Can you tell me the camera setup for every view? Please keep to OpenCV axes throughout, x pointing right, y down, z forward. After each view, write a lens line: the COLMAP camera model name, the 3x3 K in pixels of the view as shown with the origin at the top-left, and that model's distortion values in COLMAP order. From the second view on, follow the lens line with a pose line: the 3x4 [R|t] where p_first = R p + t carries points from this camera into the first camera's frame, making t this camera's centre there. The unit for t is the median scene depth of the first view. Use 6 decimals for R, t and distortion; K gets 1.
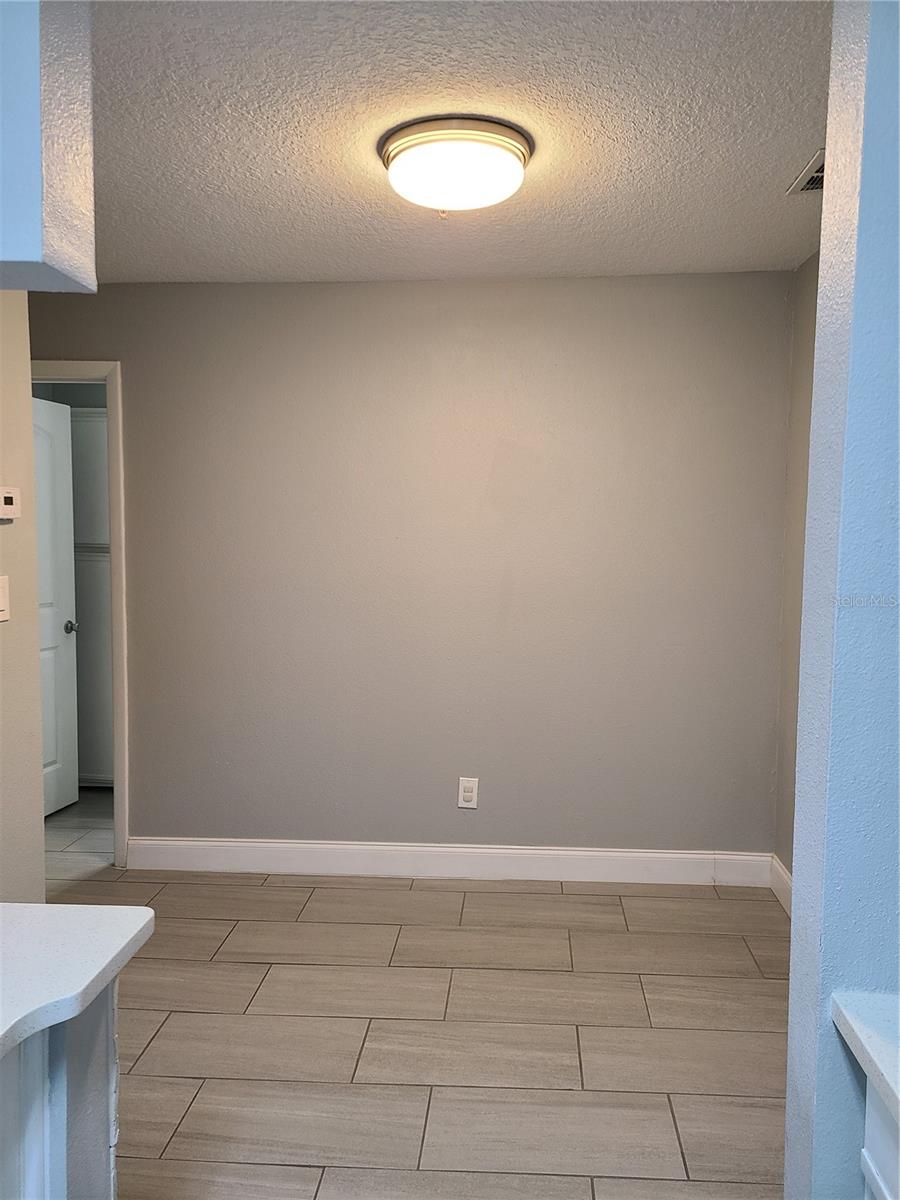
lens RADIAL K [[893.2, 0, 448.6], [0, 893.2, 626.5], [0, 0, 1]] dist [0.054636, -0.035938]
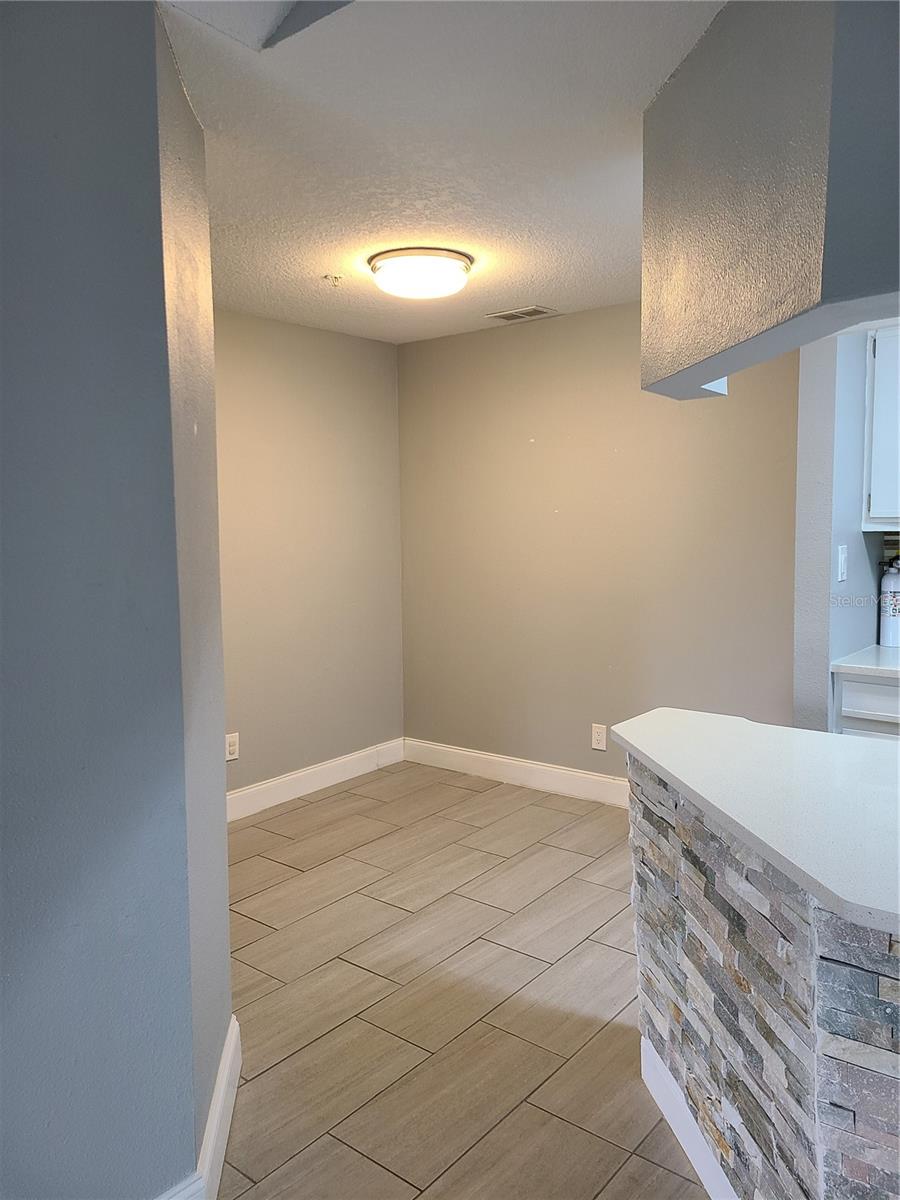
lens RADIAL K [[893.2, 0, 450.8], [0, 893.2, 589.2], [0, 0, 1]] dist [0.054636, -0.035938]
pose [[0.563163, -0.081106, 0.822356, -1.077609], [0.110761, 0.993600, 0.022143, -0.020485], [-0.818889, 0.078615, 0.568543, 0.104327]]
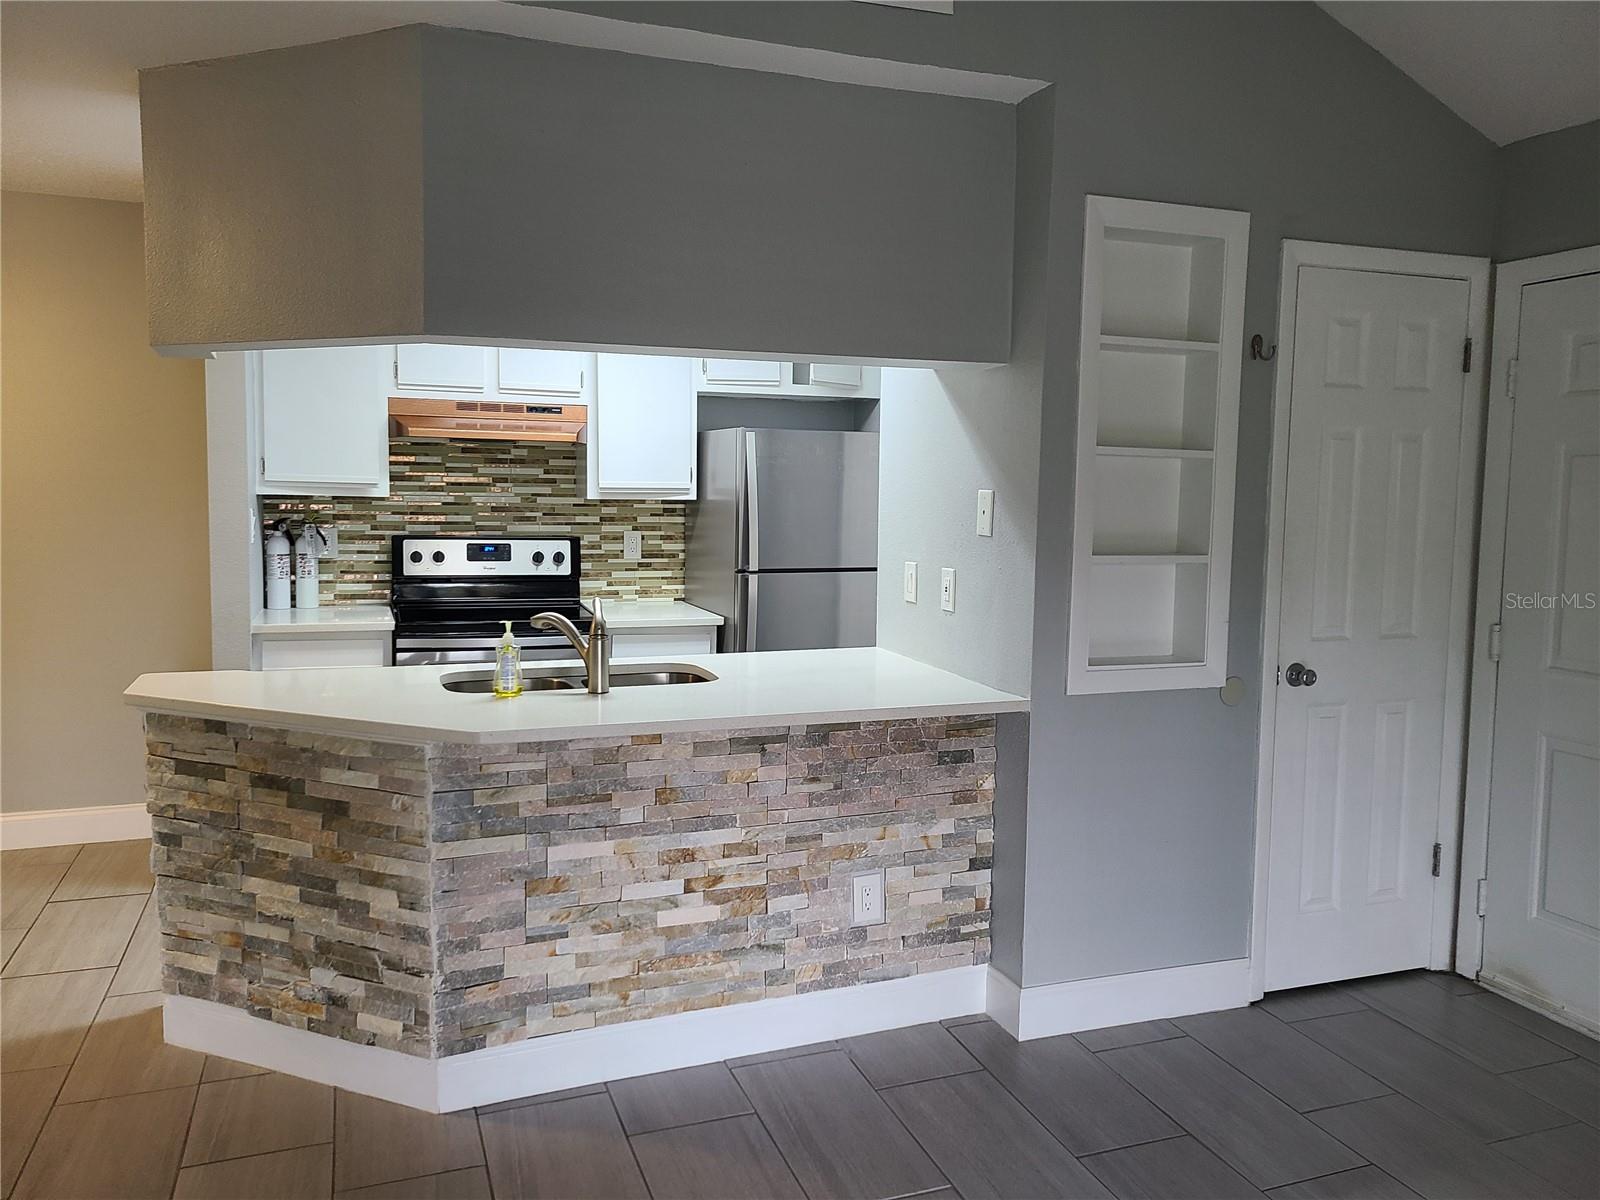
lens RADIAL K [[1190.9, 0, 809.5], [0, 1190.9, 569.6], [0, 0, 1]] dist [0.054636, -0.035938]
pose [[-0.431940, -0.080974, 0.898260, -1.580550], [0.075996, 0.989152, 0.125712, -0.059252], [-0.898695, 0.122564, -0.421100, 0.373846]]
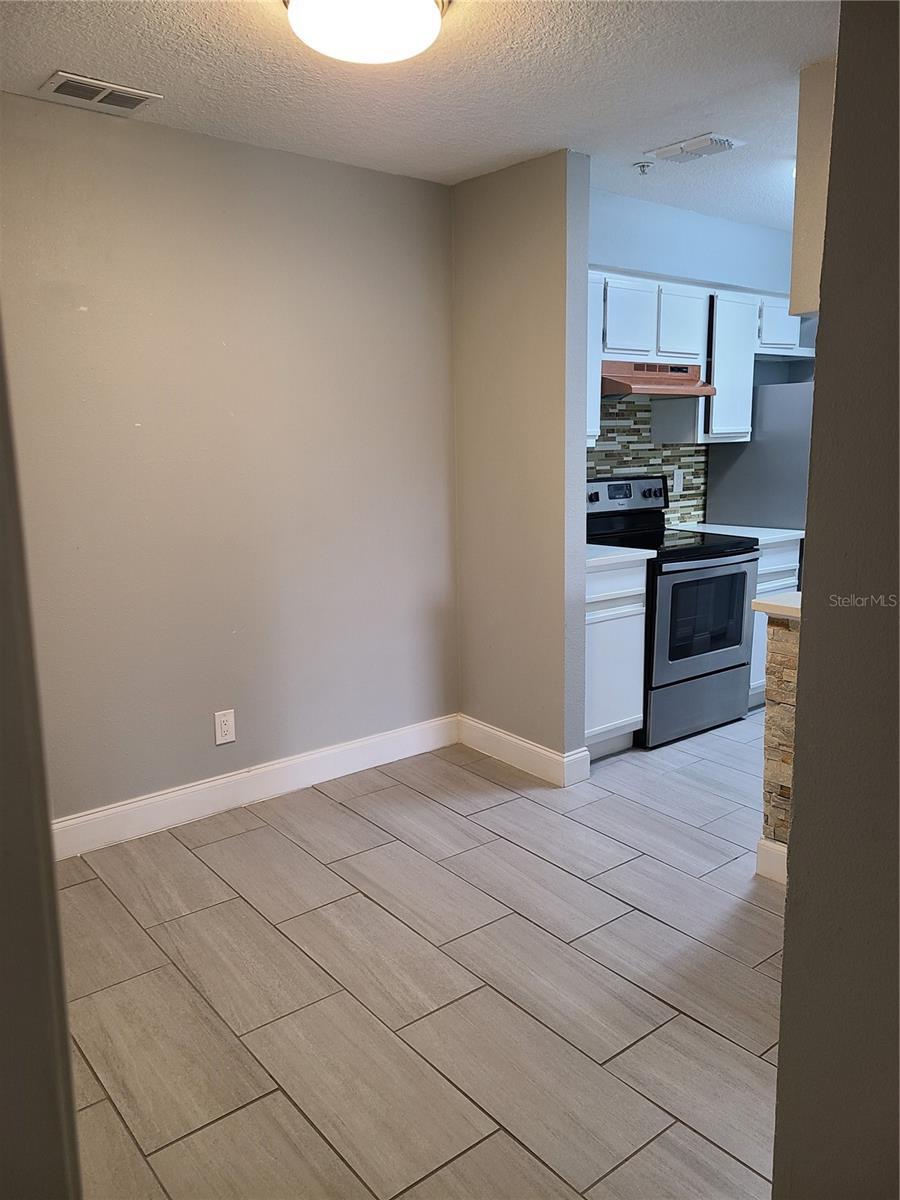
lens RADIAL K [[893.2, 0, 452.5], [0, 893.2, 594.3], [0, 0, 1]] dist [0.054636, -0.035938]
pose [[-0.699558, -0.120090, 0.704412, -0.666670], [0.085735, 0.964550, 0.249584, -0.152121], [-0.709414, 0.234992, -0.664463, 1.442440]]
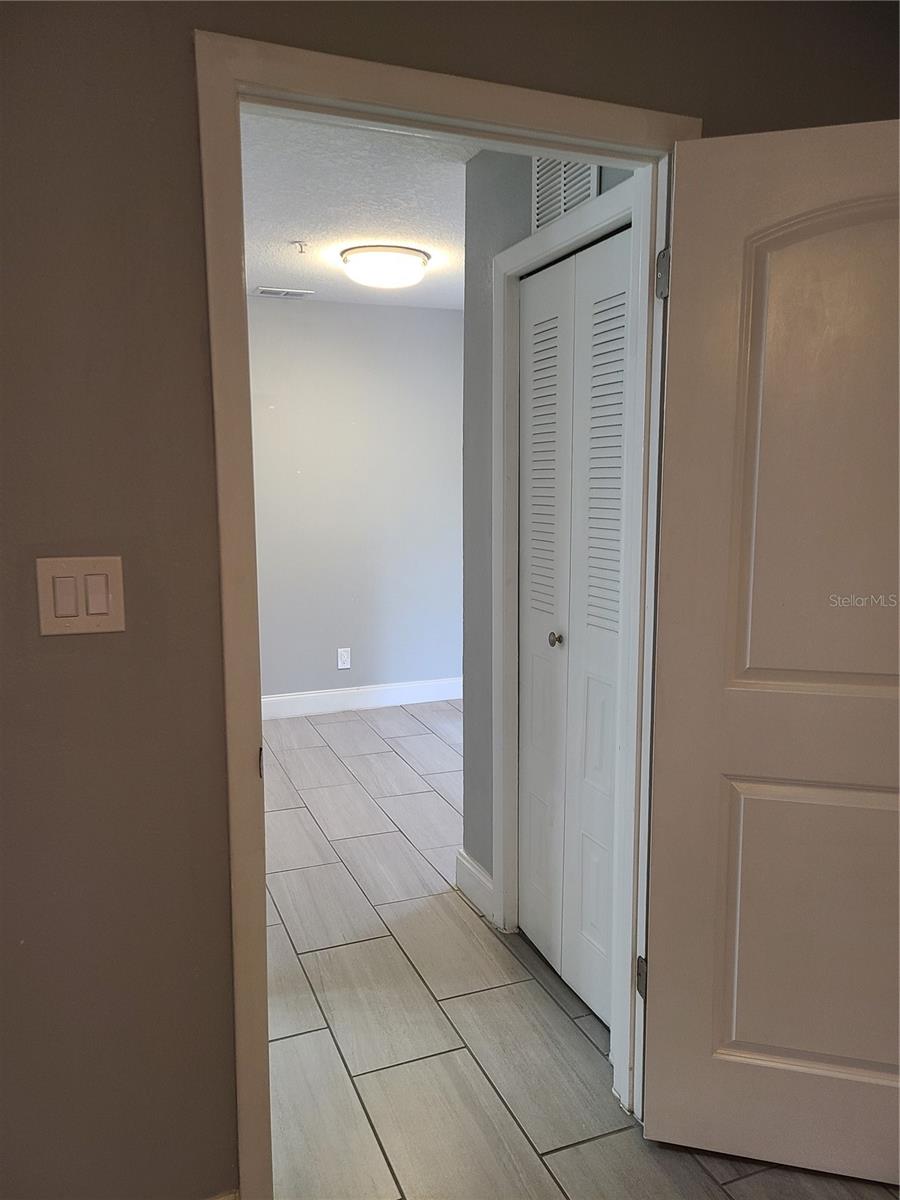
lens RADIAL K [[893.2, 0, 442.8], [0, 893.2, 598.7], [0, 0, 1]] dist [0.054636, -0.035938]
pose [[-0.444096, -0.119862, 0.887926, -1.467924], [0.096682, 0.978814, 0.180486, -0.159169], [-0.890748, 0.166000, -0.423099, 1.508165]]
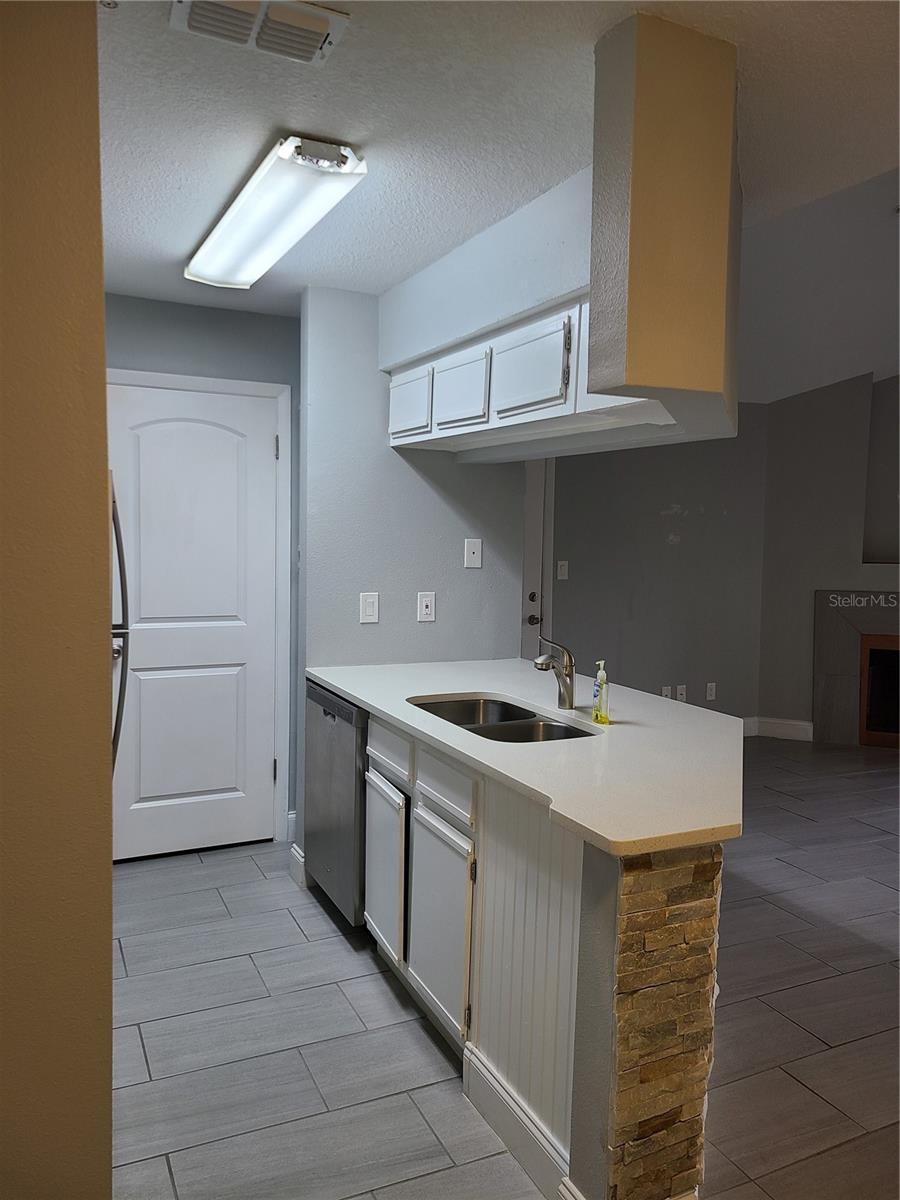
lens RADIAL K [[893.2, 0, 456.4], [0, 893.2, 589.0], [0, 0, 1]] dist [0.054636, -0.035938]
pose [[-0.861071, 0.008695, -0.508410, 0.242294], [-0.078707, 0.985524, 0.150157, -0.110570], [0.502356, 0.169312, -0.847922, 0.940964]]
